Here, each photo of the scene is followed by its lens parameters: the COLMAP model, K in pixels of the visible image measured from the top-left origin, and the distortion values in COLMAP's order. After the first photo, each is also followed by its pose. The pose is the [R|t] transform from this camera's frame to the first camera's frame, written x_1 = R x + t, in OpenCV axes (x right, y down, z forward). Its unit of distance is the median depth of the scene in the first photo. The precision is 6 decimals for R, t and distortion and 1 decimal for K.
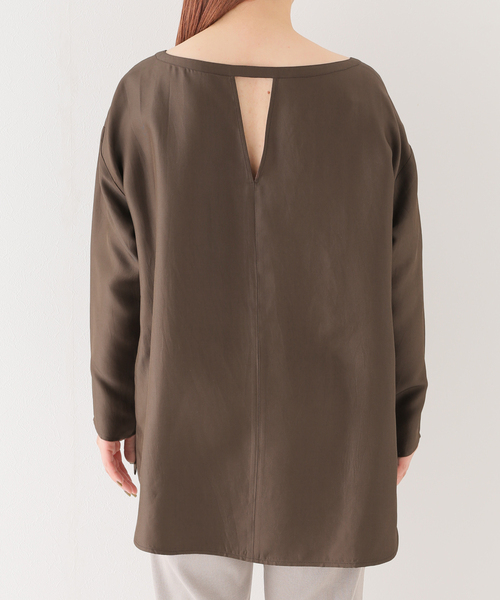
lens RADIAL K [[1074.1, 0, 249.8], [0, 1074.1, 300.2], [0, 0, 1]] dist [0.001441, 0.000000]
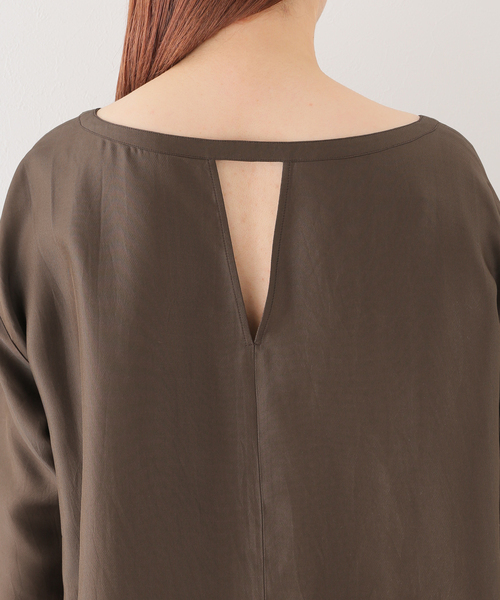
lens RADIAL K [[1321.0, 0, 250.2], [0, 1321.0, 299.8], [0, 0, 1]] dist [0.060849, 0.000000]
pose [[0.999616, -0.015988, -0.022642, 0.018454], [0.016032, 0.999870, 0.001752, -0.133699], [0.022611, -0.002115, 0.999742, 0.300243]]
